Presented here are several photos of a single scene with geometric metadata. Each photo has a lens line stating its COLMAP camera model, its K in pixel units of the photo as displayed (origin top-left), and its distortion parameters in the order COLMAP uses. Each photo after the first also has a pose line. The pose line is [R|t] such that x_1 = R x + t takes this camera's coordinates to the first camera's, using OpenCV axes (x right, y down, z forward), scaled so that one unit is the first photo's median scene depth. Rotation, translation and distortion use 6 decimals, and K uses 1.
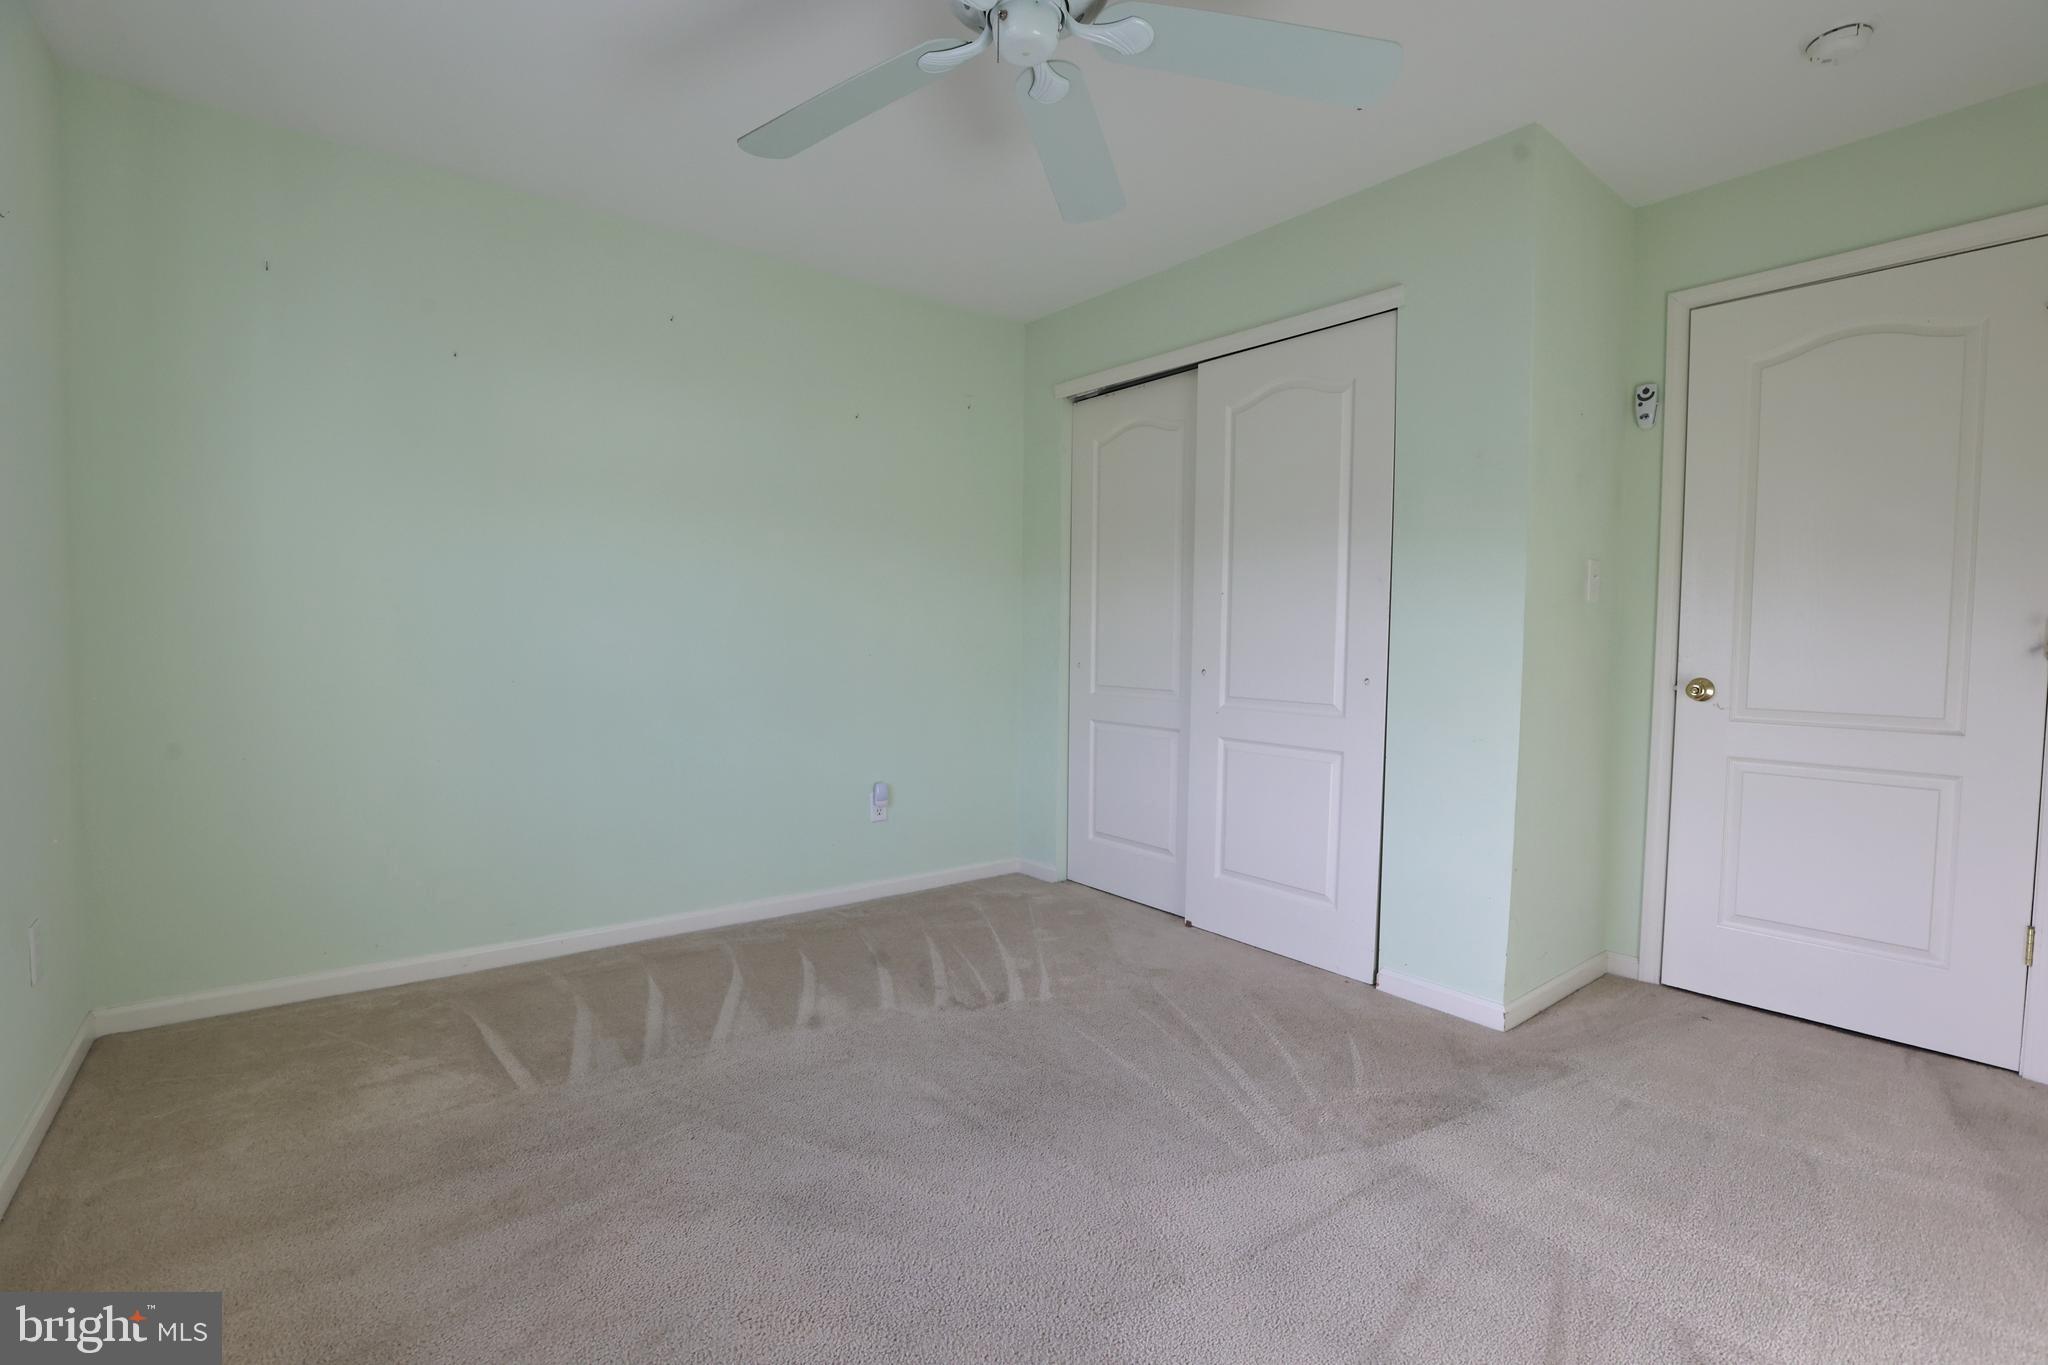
lens RADIAL K [[945.5, 0, 1022.7], [0, 945.5, 684.1], [0, 0, 1]] dist [-0.038727, 0.015302]
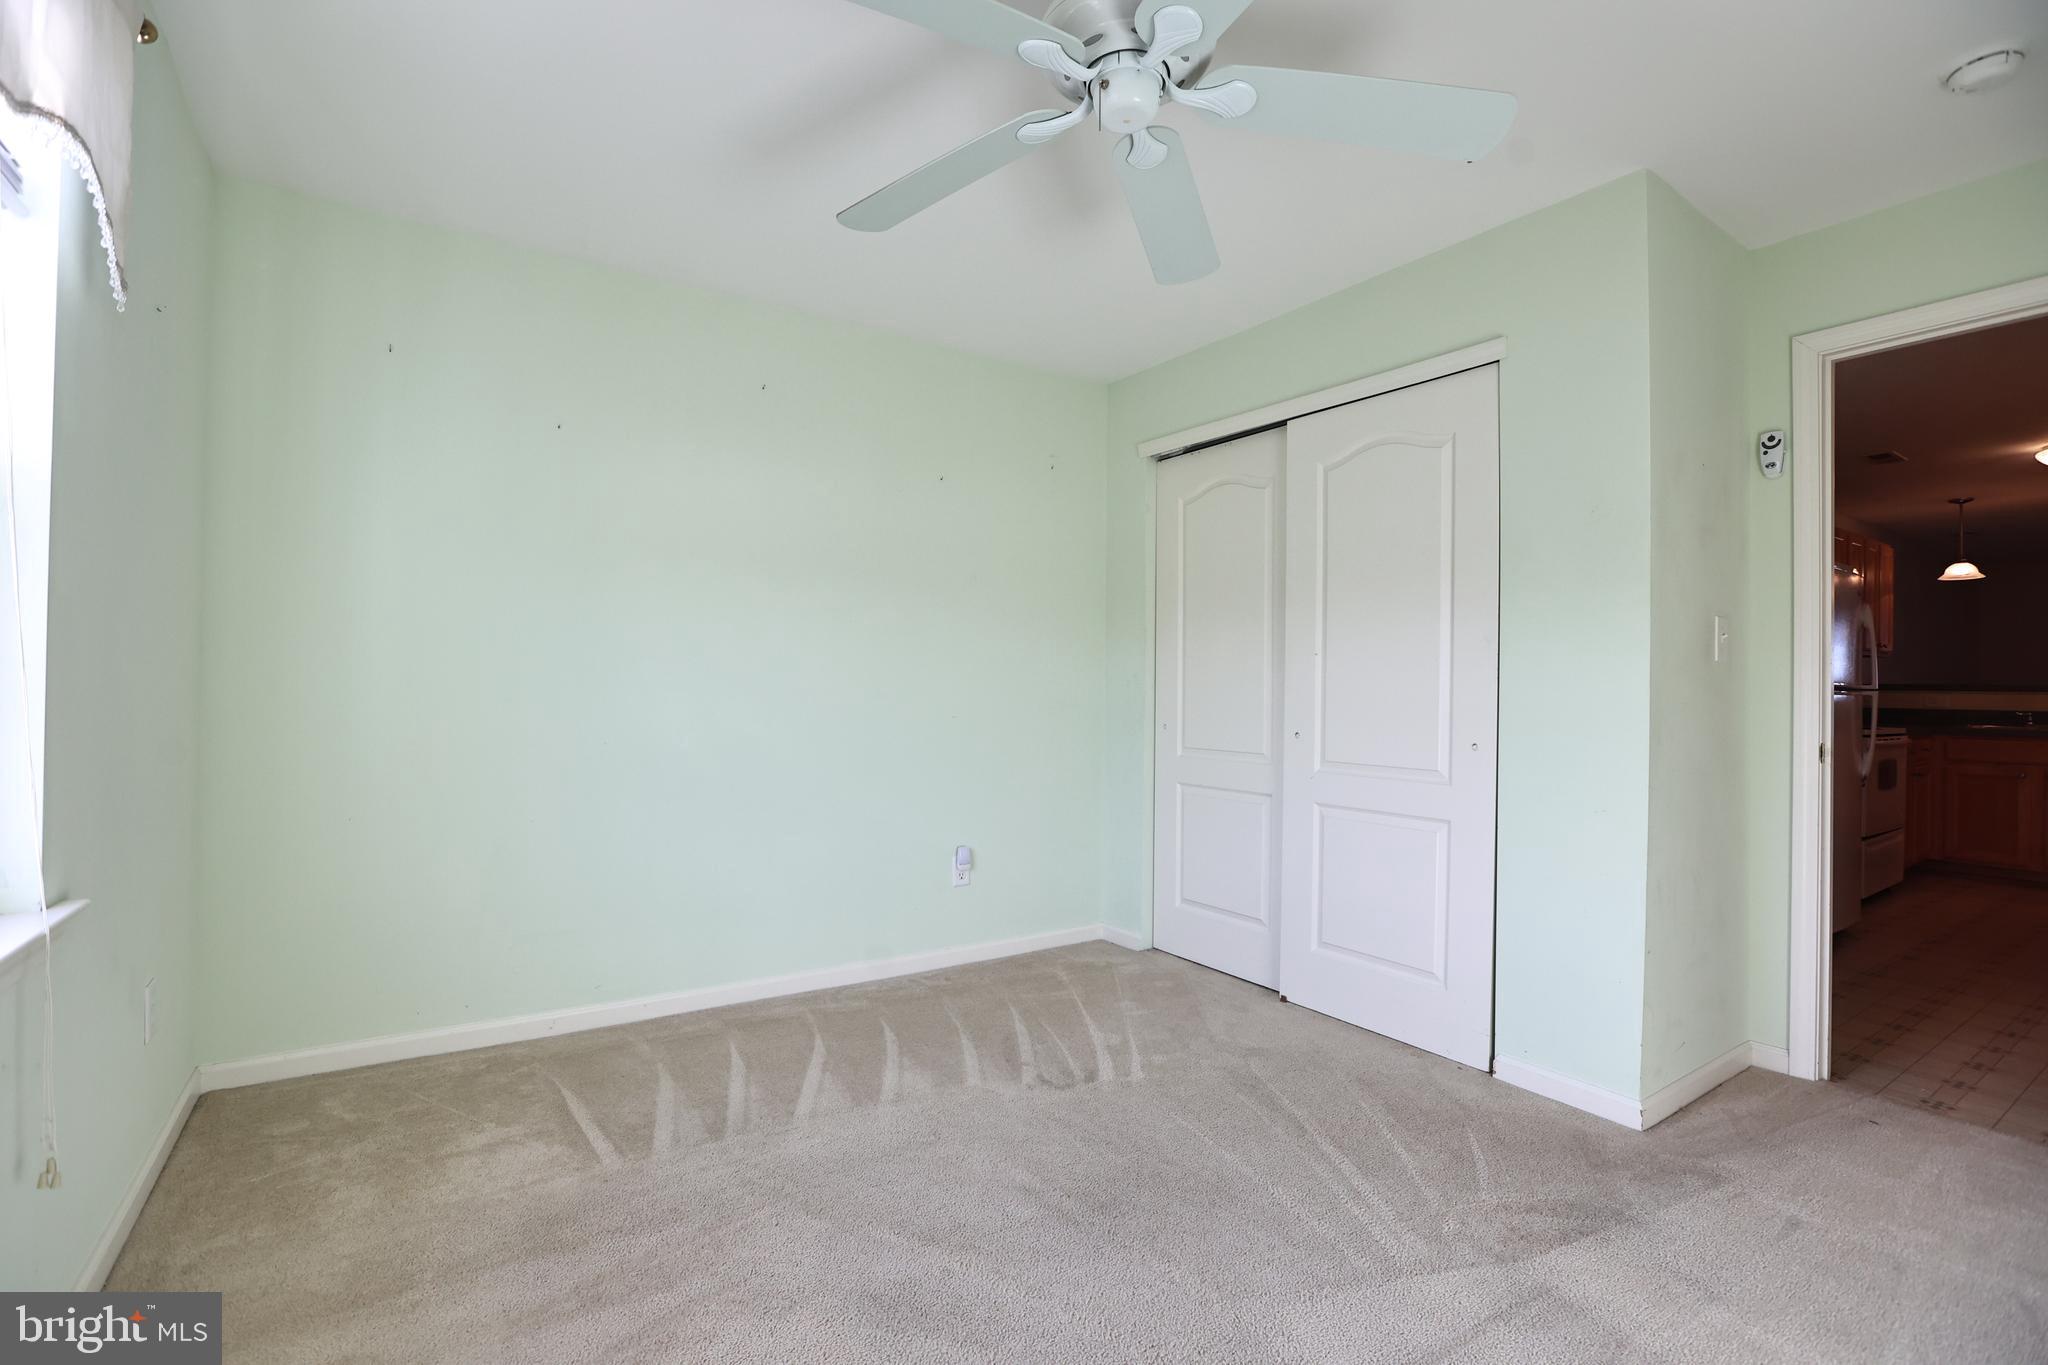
lens RADIAL K [[945.7, 0, 1024.0], [0, 945.7, 682.5], [0, 0, 1]] dist [-0.036148, 0.015195]
pose [[0.997359, -0.001853, -0.072603, -0.023281], [-0.002304, 0.998364, -0.057131, -0.014334], [0.072590, 0.057147, 0.995723, 0.022249]]
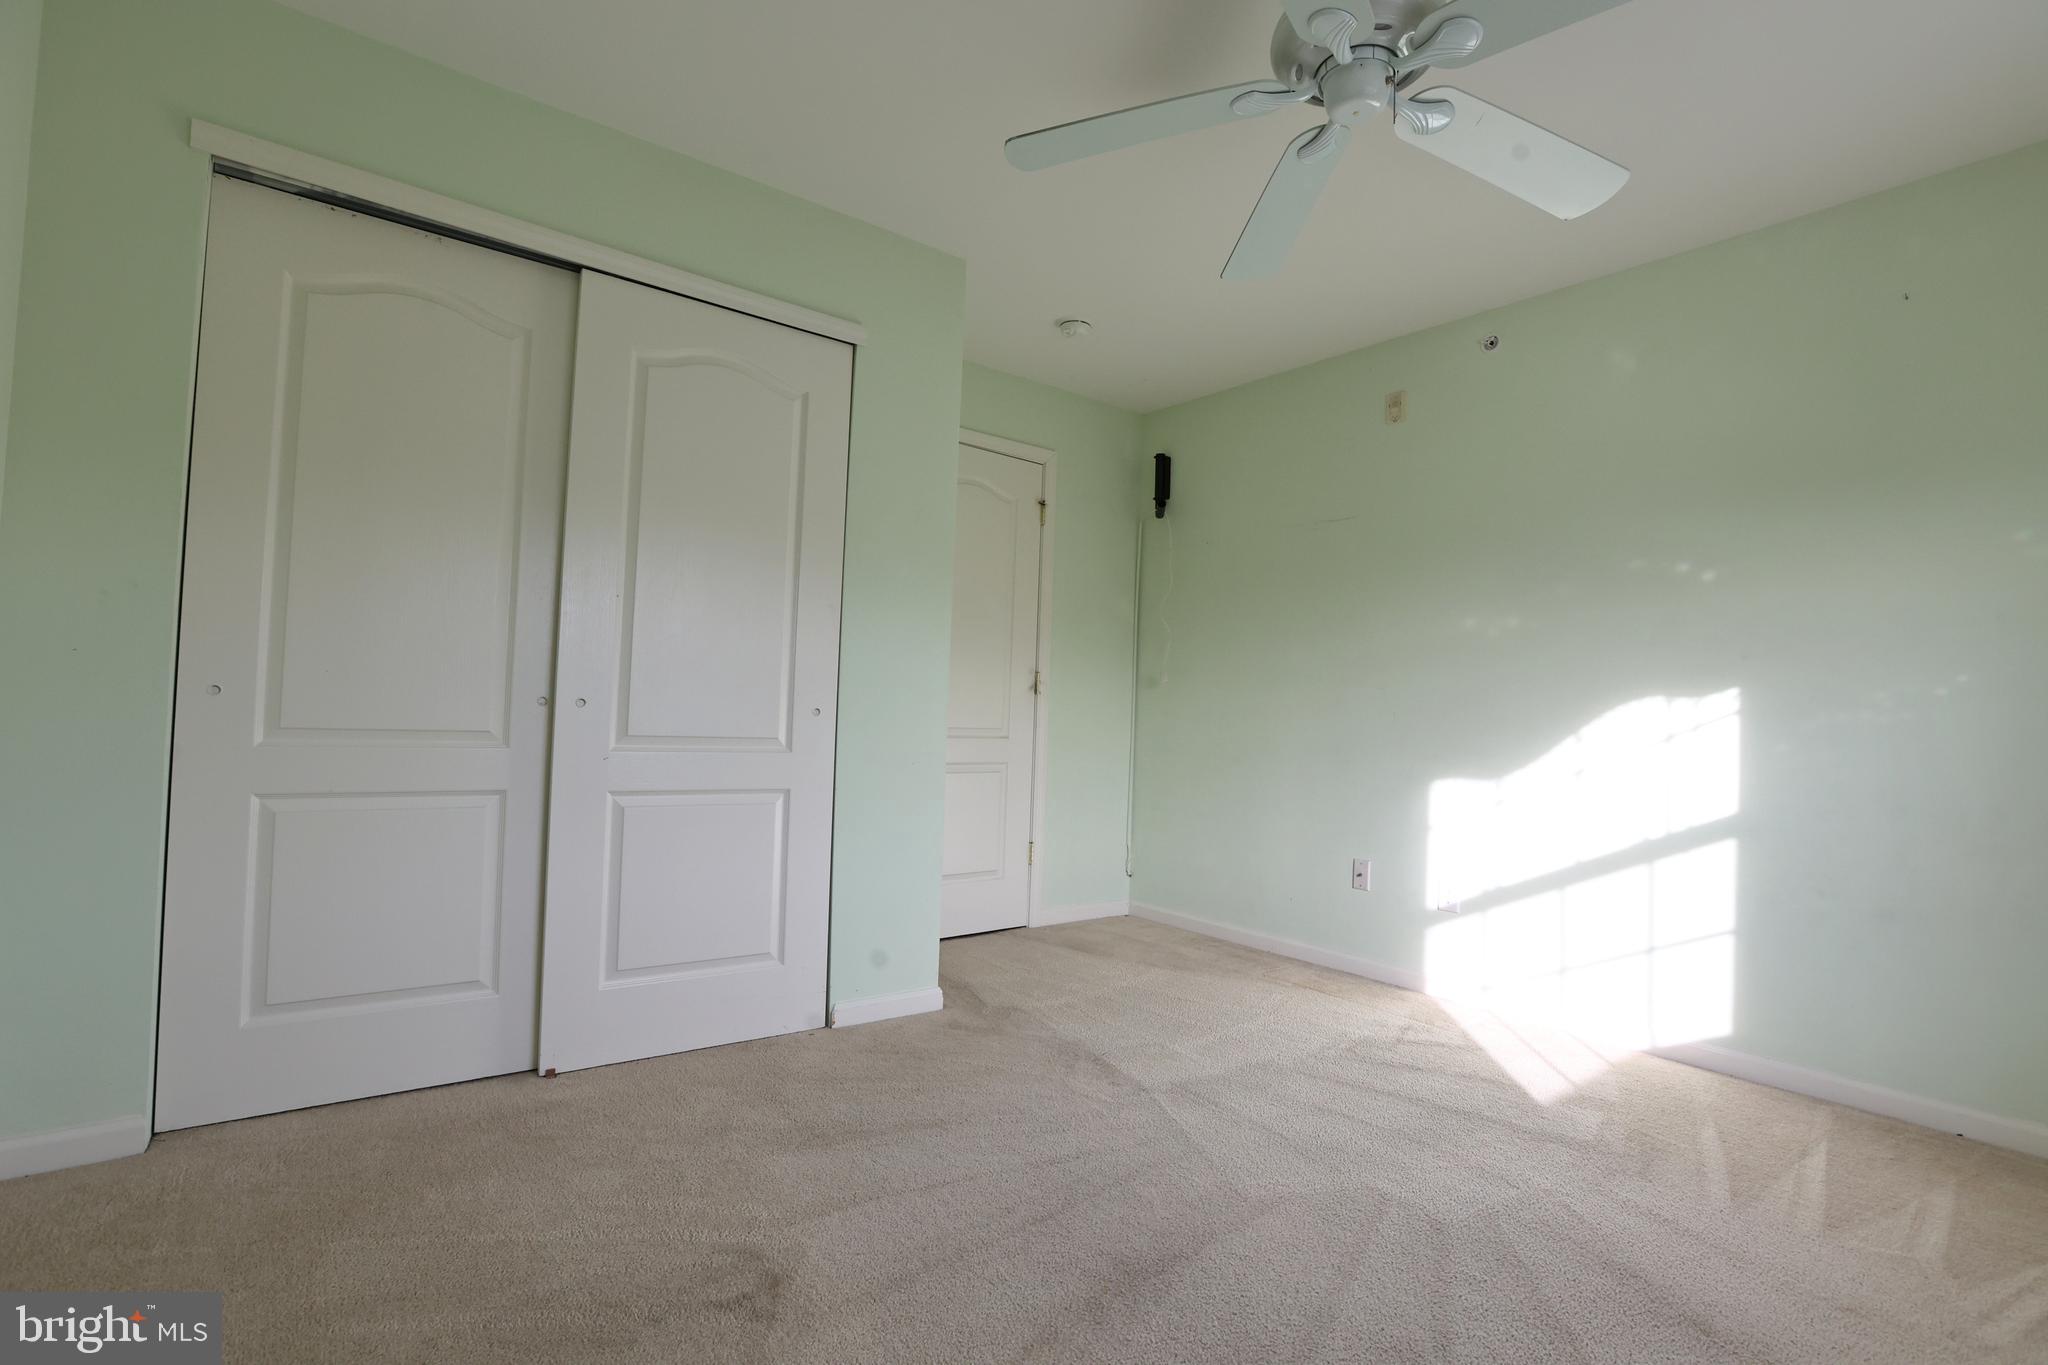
lens RADIAL K [[945.7, 0, 1024.0], [0, 945.7, 682.5], [0, 0, 1]] dist [-0.036148, 0.015195]
pose [[0.015857, 0.017435, 0.999722, -0.694464], [0.013325, 0.999755, -0.017647, -0.015051], [-0.999785, 0.013601, 0.015621, 0.903598]]
